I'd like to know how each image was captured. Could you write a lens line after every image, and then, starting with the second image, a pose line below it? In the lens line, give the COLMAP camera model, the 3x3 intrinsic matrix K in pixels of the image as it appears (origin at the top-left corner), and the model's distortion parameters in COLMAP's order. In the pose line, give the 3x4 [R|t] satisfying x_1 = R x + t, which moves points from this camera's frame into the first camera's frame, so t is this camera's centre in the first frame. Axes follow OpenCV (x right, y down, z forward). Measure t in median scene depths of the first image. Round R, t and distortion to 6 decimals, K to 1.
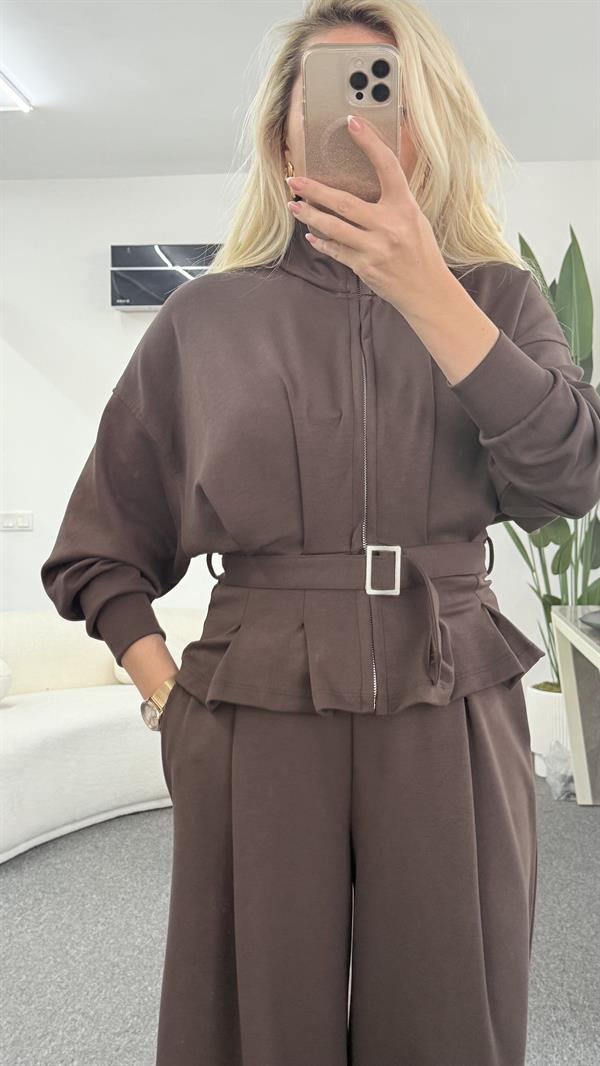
lens RADIAL K [[1232.1, 0, 300.0], [0, 1232.1, 533.0], [0, 0, 1]] dist [0.027503, 0.037469]
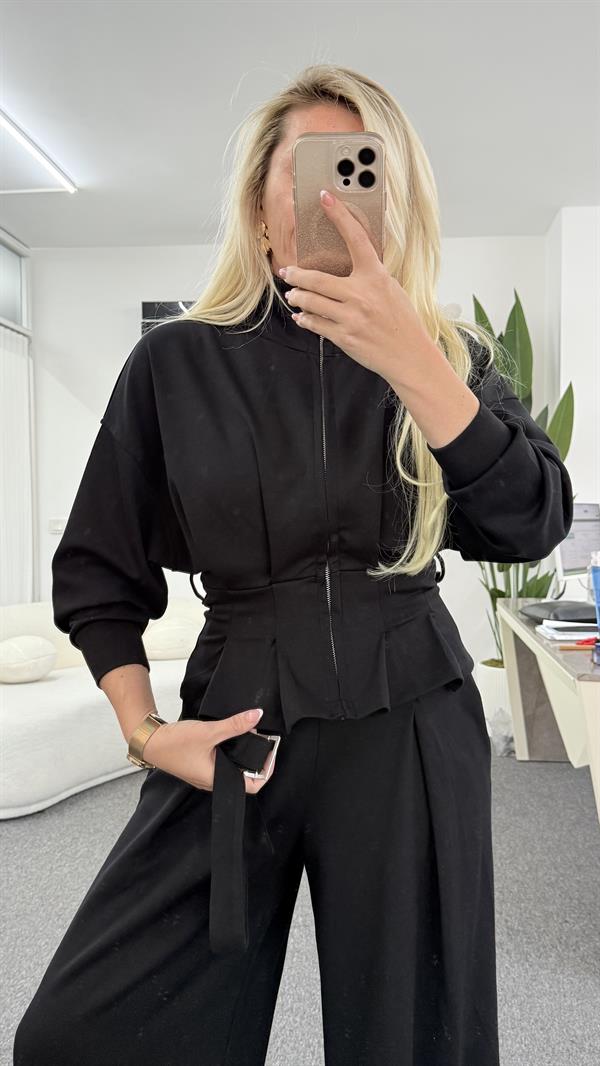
lens RADIAL K [[977.9, 0, 302.7], [0, 977.9, 538.4], [0, 0, 1]] dist [-0.010459, -0.011741]
pose [[0.999987, 0.004663, 0.001863, 0.008463], [-0.004680, 0.999948, 0.009056, -0.008793], [-0.001821, -0.009064, 0.999957, 0.028896]]
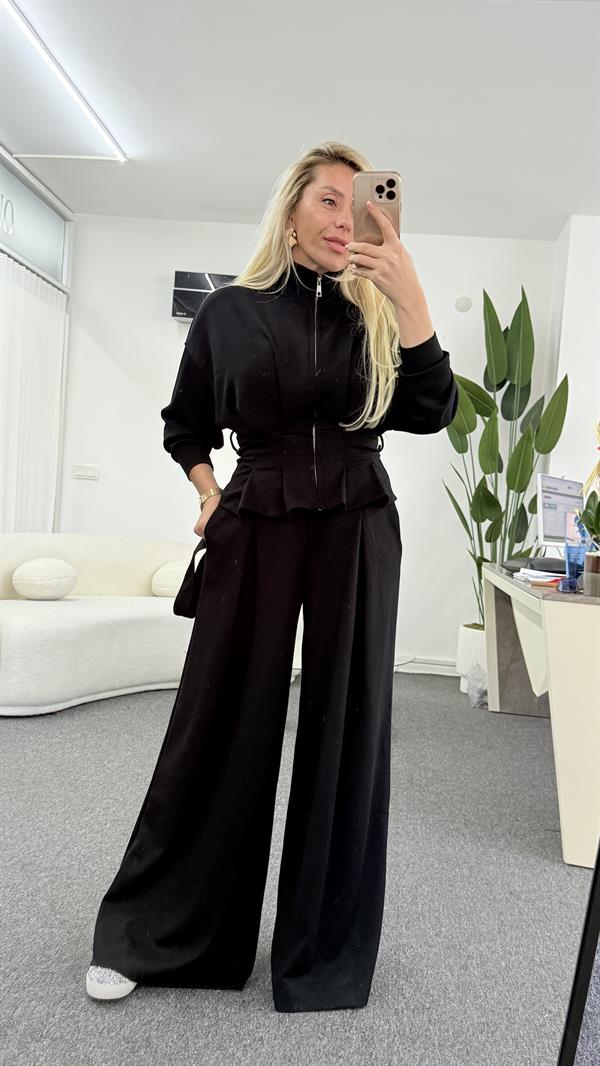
lens RADIAL K [[977.2, 0, 306.8], [0, 977.2, 549.4], [0, 0, 1]] dist [-0.014322, 0.005865]
pose [[0.996302, 0.085460, 0.008899, 0.003555], [-0.085545, 0.996289, 0.009555, 0.051130], [-0.008050, -0.010281, 0.999915, -0.057252]]
